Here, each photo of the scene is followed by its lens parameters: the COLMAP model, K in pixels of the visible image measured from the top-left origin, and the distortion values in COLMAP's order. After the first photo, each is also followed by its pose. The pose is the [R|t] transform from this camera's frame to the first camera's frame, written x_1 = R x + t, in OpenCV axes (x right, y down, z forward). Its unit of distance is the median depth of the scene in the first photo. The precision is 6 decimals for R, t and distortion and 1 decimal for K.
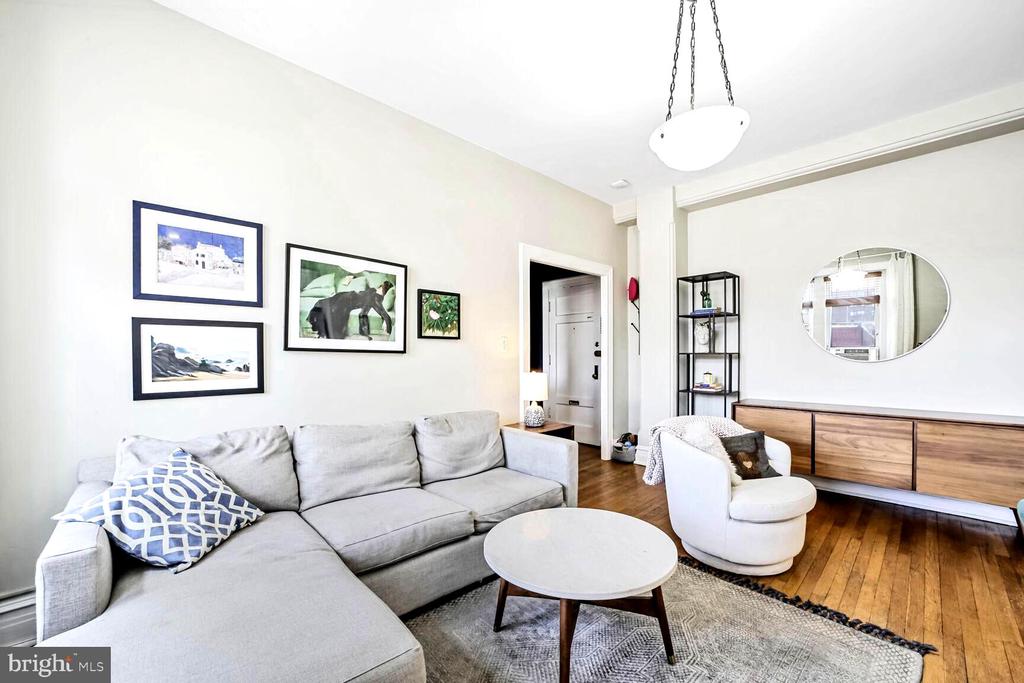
lens RADIAL K [[415.2, 0, 500.8], [0, 415.2, 360.1], [0, 0, 1]] dist [-0.020801, 0.000292]
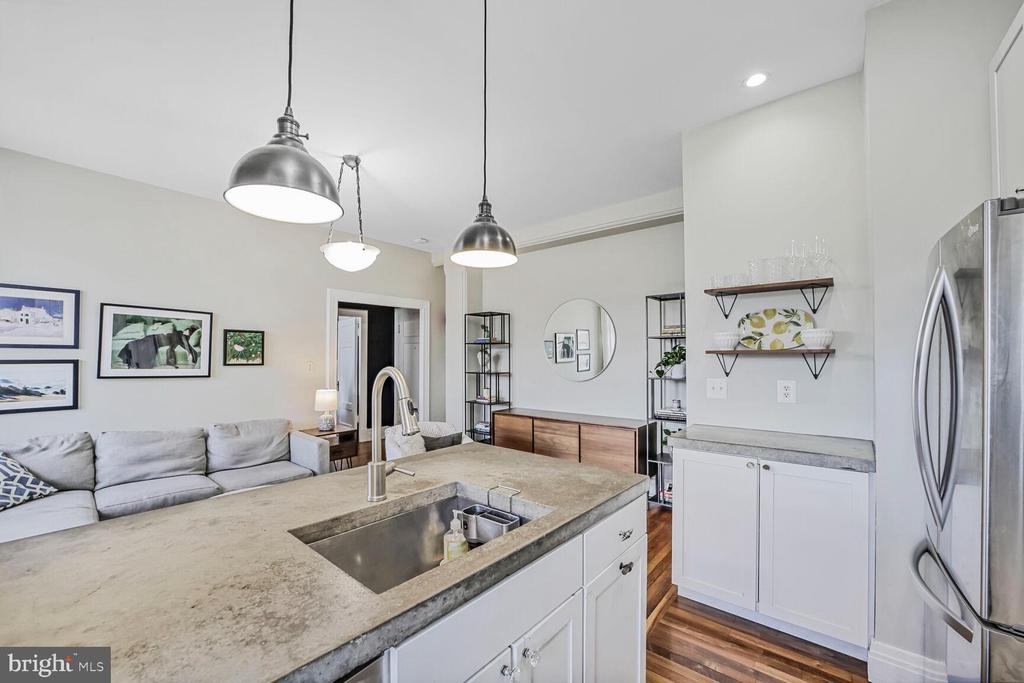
lens RADIAL K [[416.4, 0, 507.7], [0, 416.4, 352.0], [0, 0, 1]] dist [-0.038063, 0.010417]
pose [[0.992743, 0.007126, 0.120043, 0.646249], [-0.004154, 0.999679, -0.024994, -0.078408], [-0.120183, 0.024314, 0.992454, -0.501105]]
